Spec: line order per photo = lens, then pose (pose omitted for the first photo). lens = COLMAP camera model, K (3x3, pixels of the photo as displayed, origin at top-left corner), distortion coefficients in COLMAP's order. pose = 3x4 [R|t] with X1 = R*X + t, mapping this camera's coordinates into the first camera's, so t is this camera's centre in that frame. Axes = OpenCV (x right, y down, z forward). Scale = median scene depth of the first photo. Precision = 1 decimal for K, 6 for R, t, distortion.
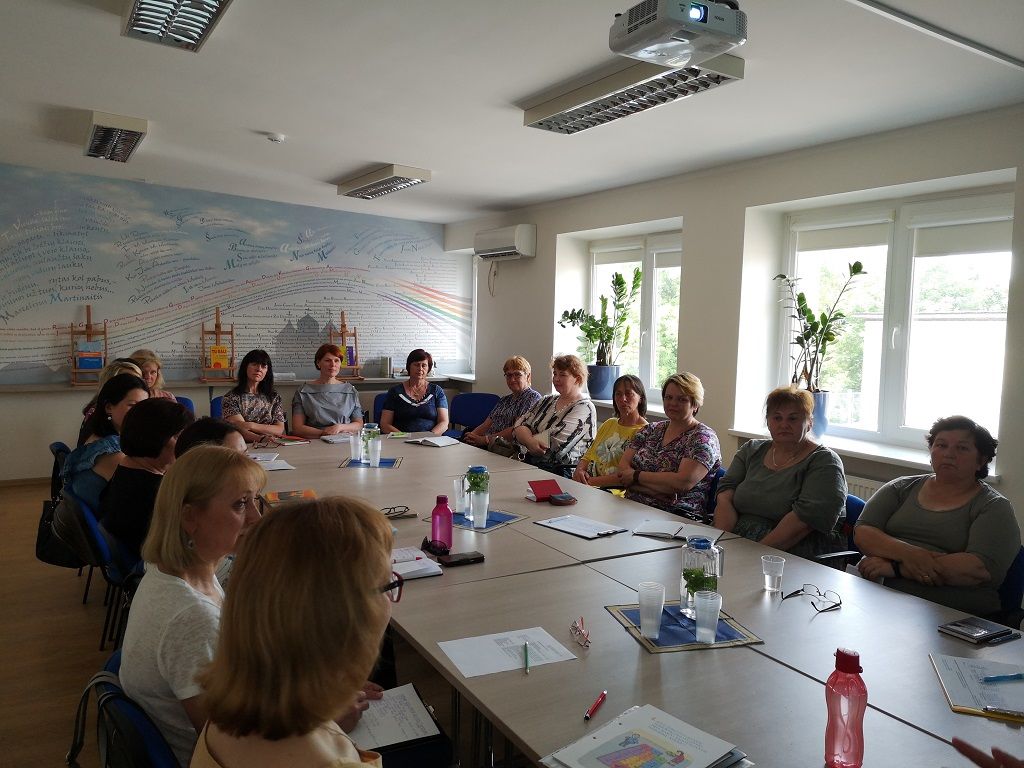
lens RADIAL K [[804.0, 0, 512.0], [0, 804.0, 384.0], [0, 0, 1]] dist [-0.000536, -0.003058]
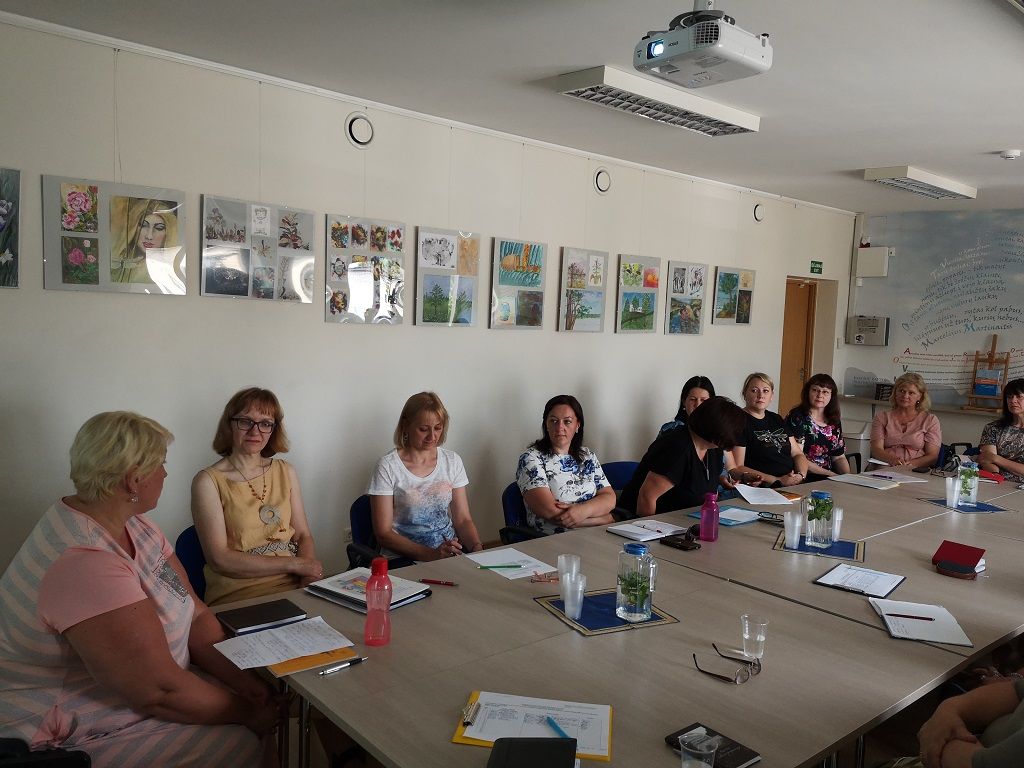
lens RADIAL K [[804.0, 0, 512.0], [0, 804.0, 384.0], [0, 0, 1]] dist [-0.000536, -0.003058]
pose [[0.169014, 0.064561, -0.983497, 0.401272], [-0.110074, 0.992846, 0.046259, -0.013735], [0.979448, 0.100439, 0.174911, 0.212852]]
